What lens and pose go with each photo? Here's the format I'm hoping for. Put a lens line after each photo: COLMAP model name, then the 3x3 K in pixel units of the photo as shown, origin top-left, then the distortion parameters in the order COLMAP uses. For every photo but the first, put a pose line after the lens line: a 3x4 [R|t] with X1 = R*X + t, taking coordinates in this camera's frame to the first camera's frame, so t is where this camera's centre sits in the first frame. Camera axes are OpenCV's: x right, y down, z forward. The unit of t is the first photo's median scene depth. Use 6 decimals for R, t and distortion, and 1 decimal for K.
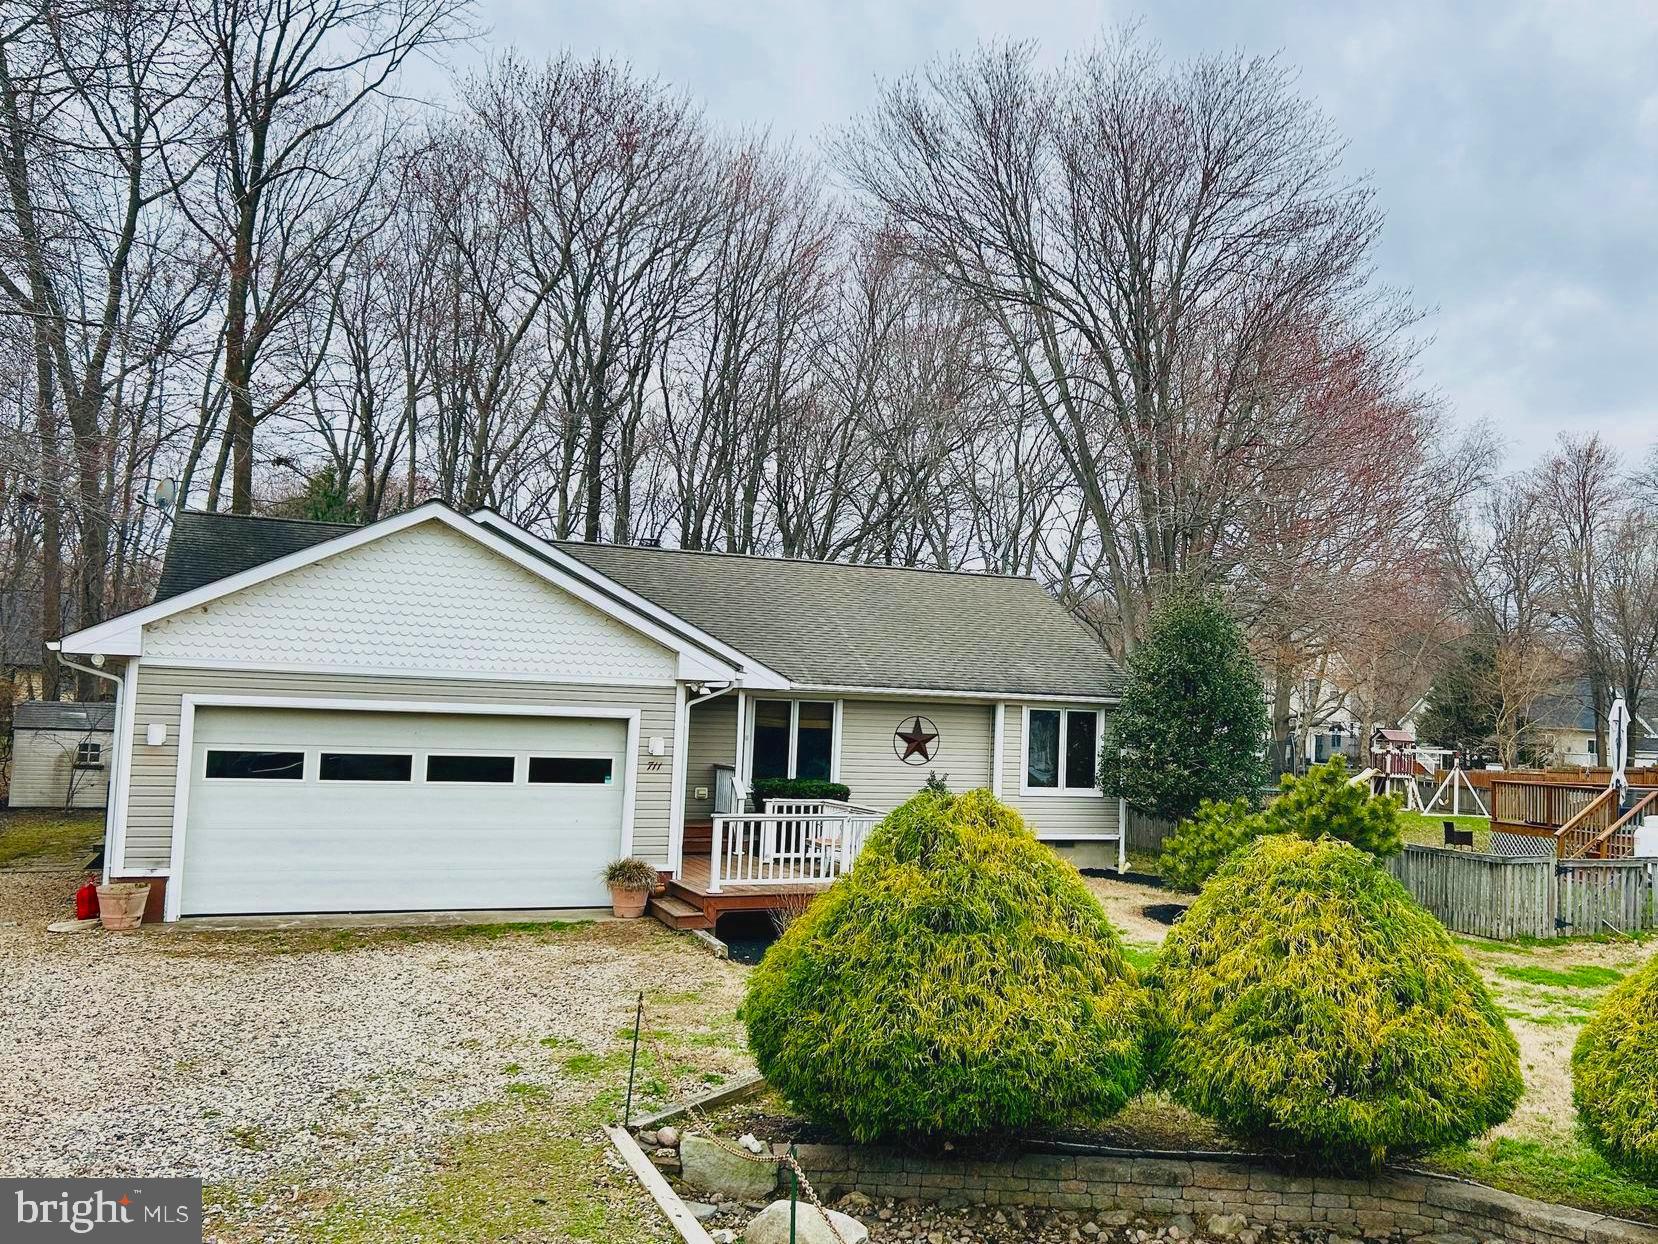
lens RADIAL K [[1280.2, 0, 889.2], [0, 1280.2, 620.7], [0, 0, 1]] dist [0.005948, -0.000375]
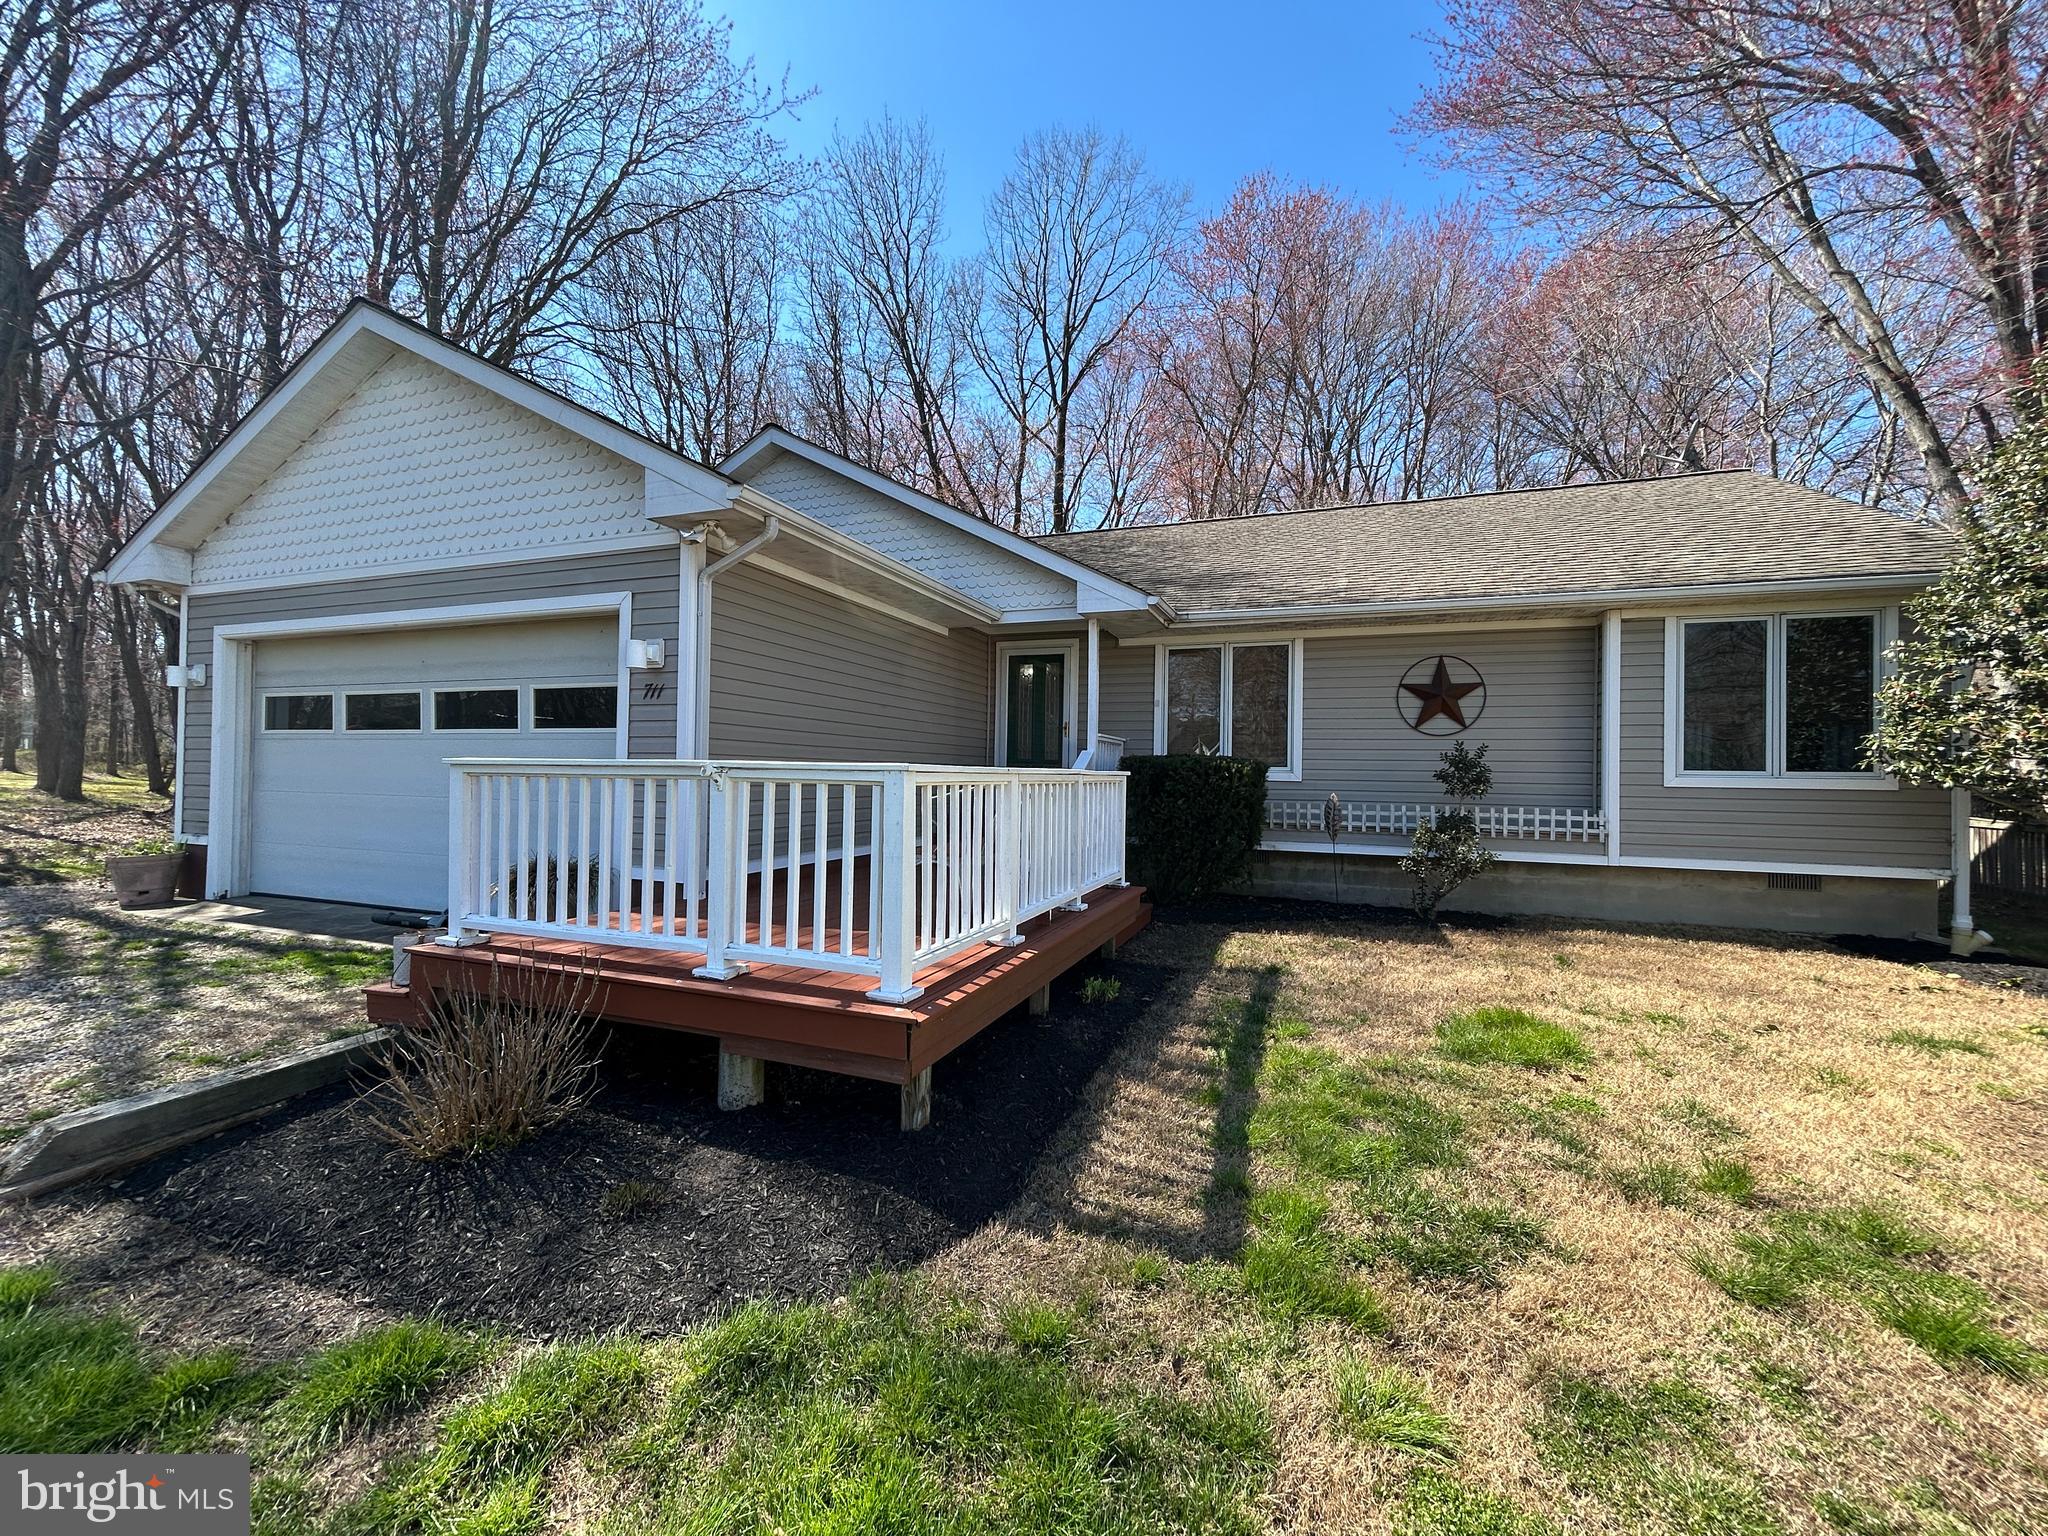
lens RADIAL K [[823.4, 0, 1019.2], [0, 823.4, 758.7], [0, 0, 1]] dist [0.002000, 0.000622]
pose [[0.768799, -0.030845, -0.638746, 0.116021], [0.064162, 0.997516, 0.029056, 0.099305], [0.636263, -0.063321, 0.768869, 0.574253]]
